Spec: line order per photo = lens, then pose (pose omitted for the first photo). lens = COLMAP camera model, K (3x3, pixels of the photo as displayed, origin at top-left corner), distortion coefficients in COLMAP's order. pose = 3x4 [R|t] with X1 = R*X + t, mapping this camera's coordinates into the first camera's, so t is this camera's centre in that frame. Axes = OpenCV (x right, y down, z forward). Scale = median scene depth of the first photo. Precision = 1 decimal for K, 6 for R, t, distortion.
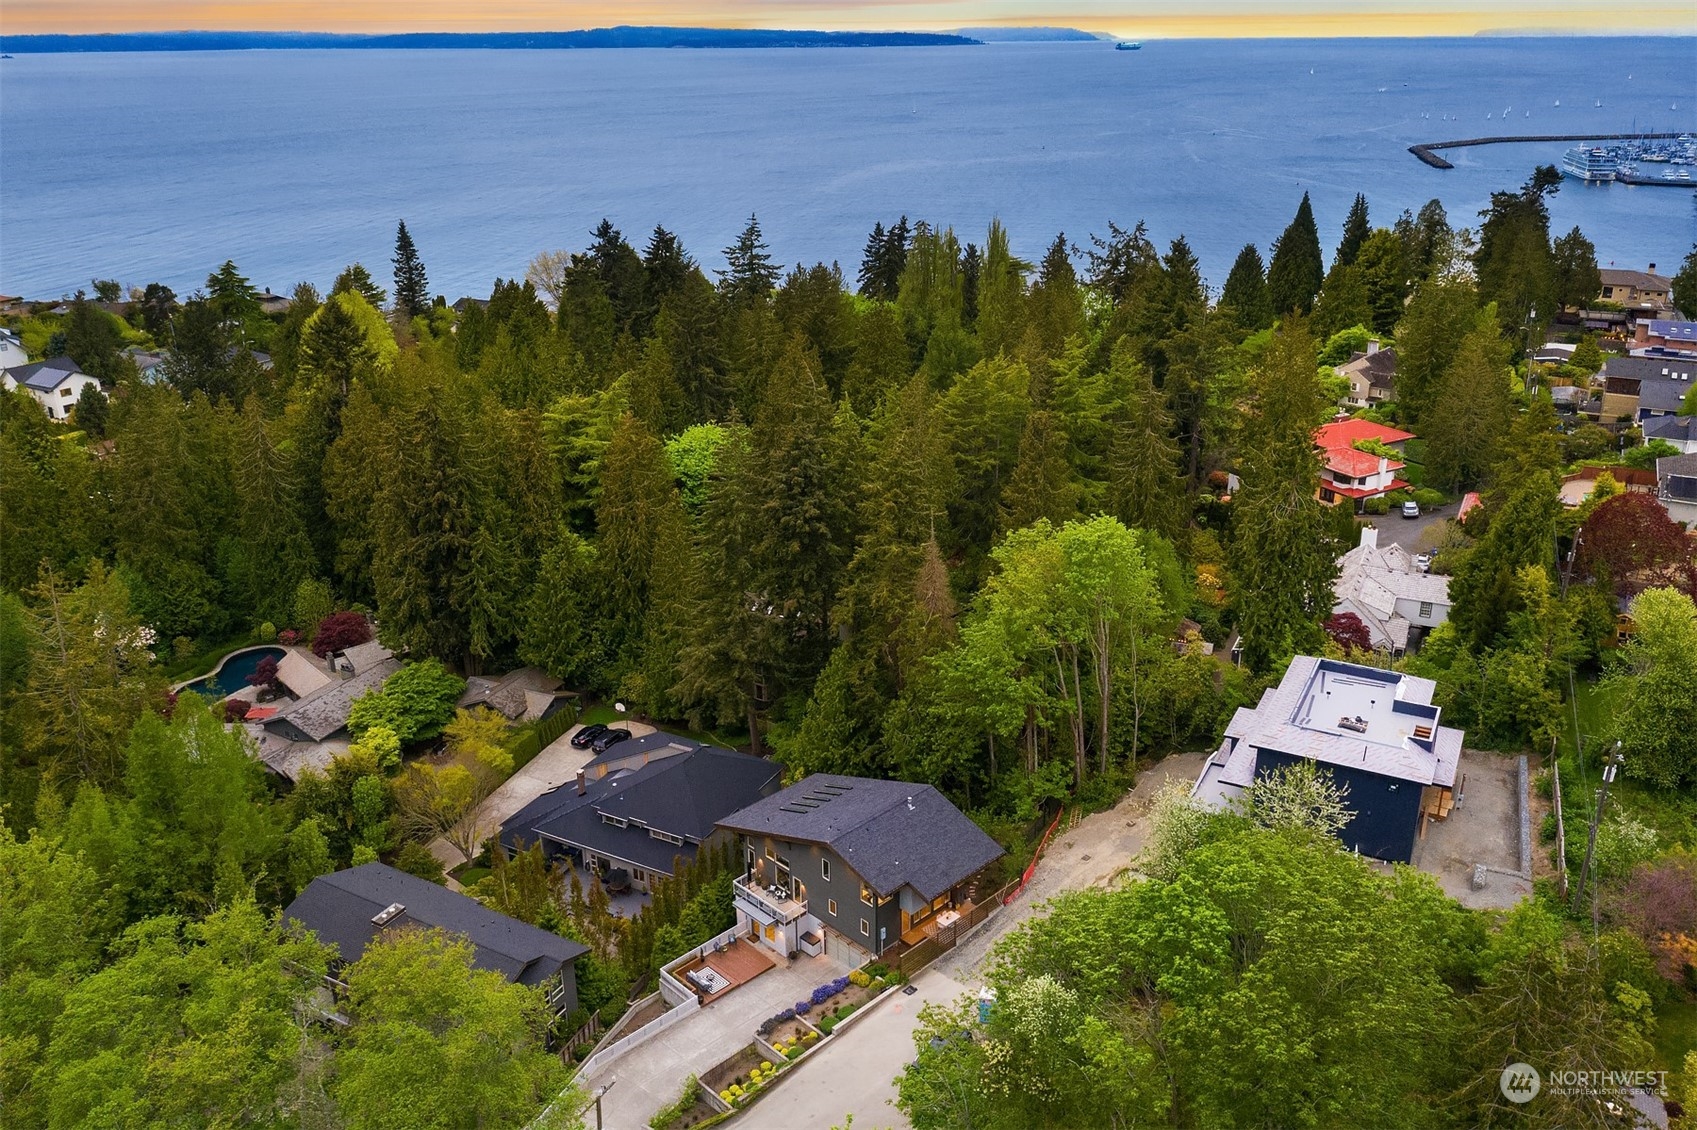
lens RADIAL K [[1358.9, 0, 846.2], [0, 1358.9, 484.2], [0, 0, 1]] dist [-0.010470, -0.008711]
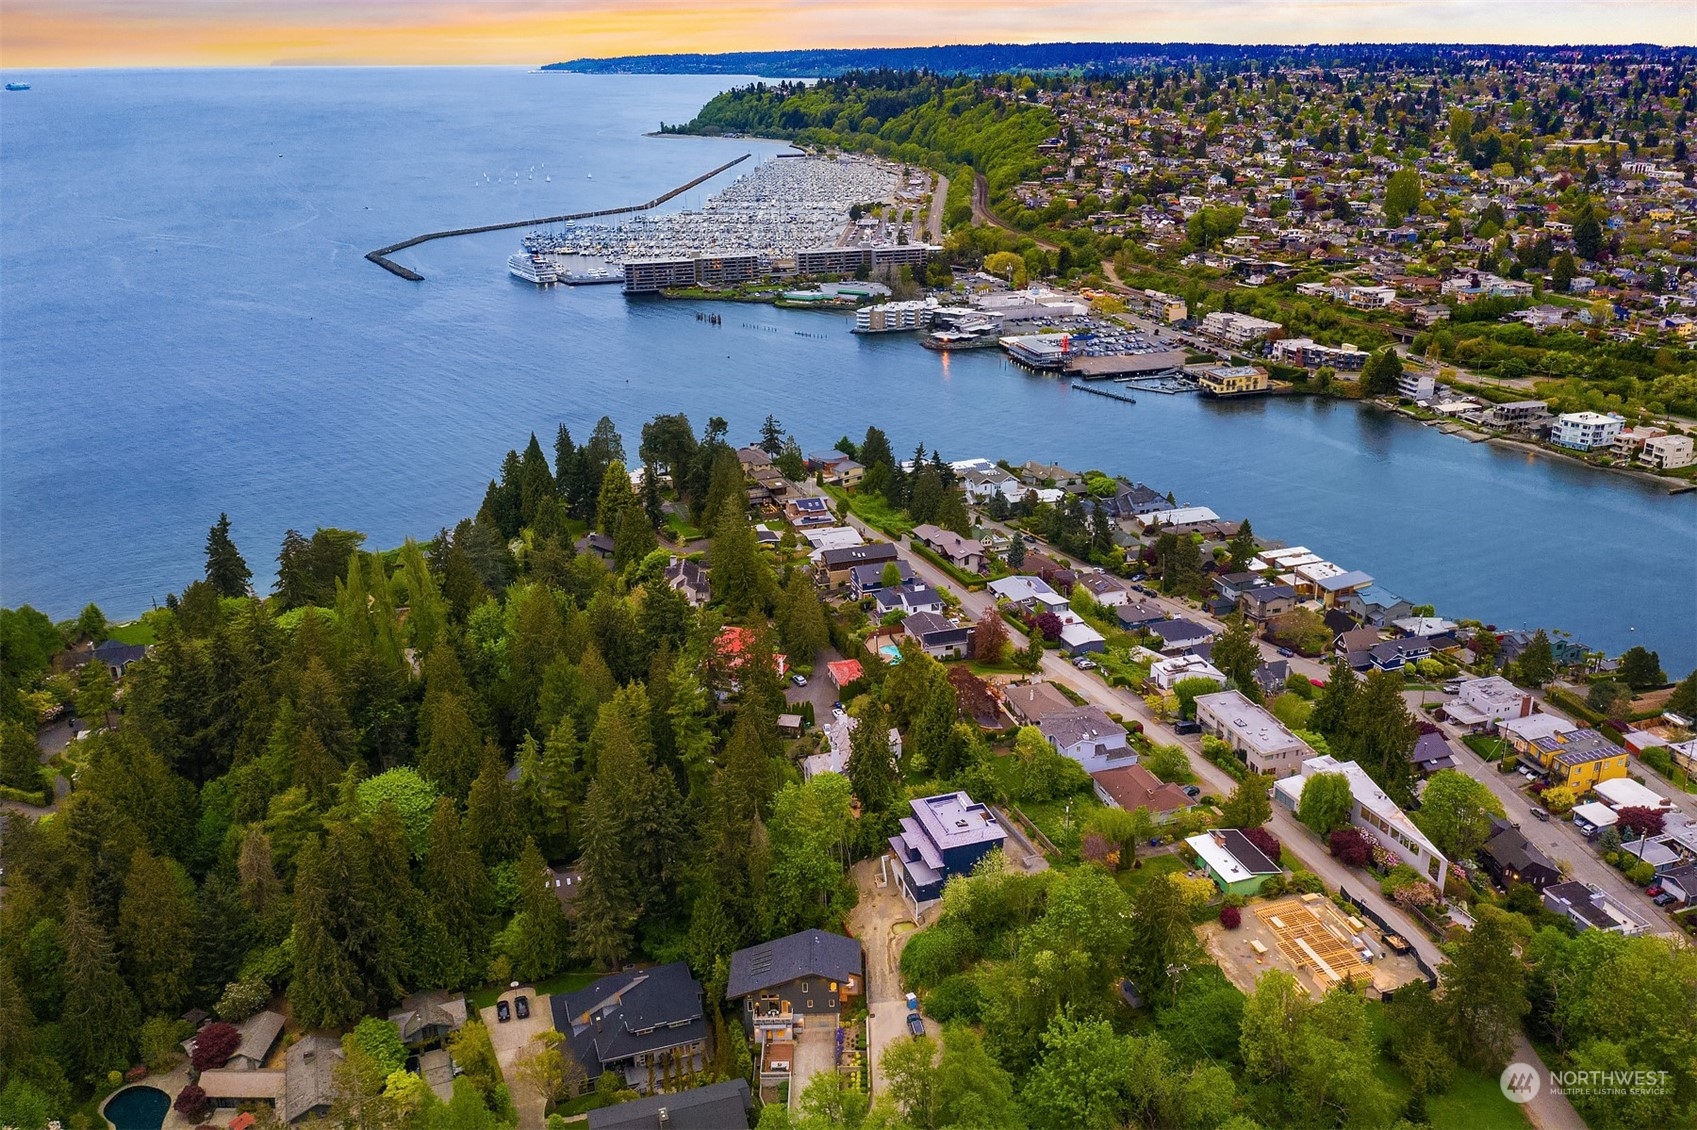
lens RADIAL K [[1358.9, 0, 846.2], [0, 1358.9, 484.2], [0, 0, 1]] dist [-0.010470, -0.008711]
pose [[0.691645, -0.225944, 0.685986, -0.837397], [0.236426, 0.968304, 0.080555, -0.423207], [-0.682444, 0.106470, 0.723142, -0.434343]]
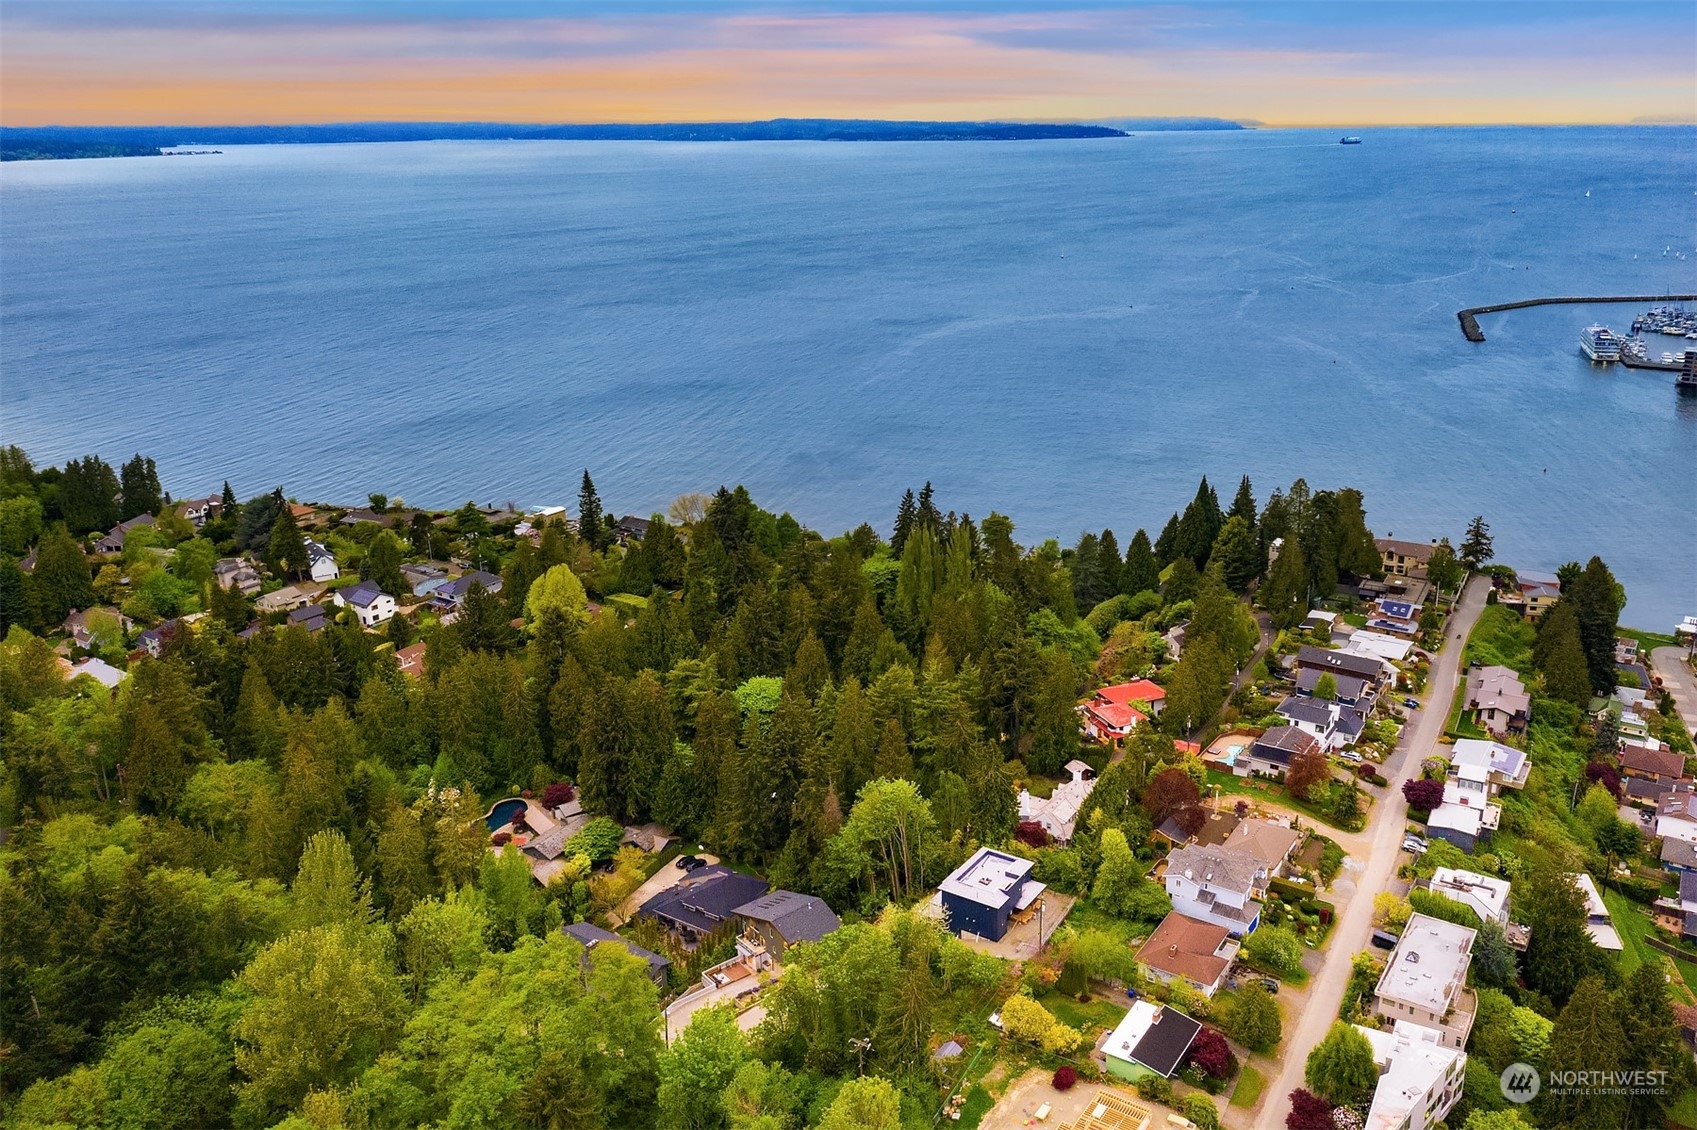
lens RADIAL K [[1346.4, 0, 849.8], [0, 1346.4, 452.2], [0, 0, 1]] dist [-0.014103, -0.006774]
pose [[0.994339, 0.006963, -0.106029, 0.248147], [-0.015722, 0.996508, -0.082000, -0.247692], [0.105088, 0.083203, 0.990976, -0.942771]]
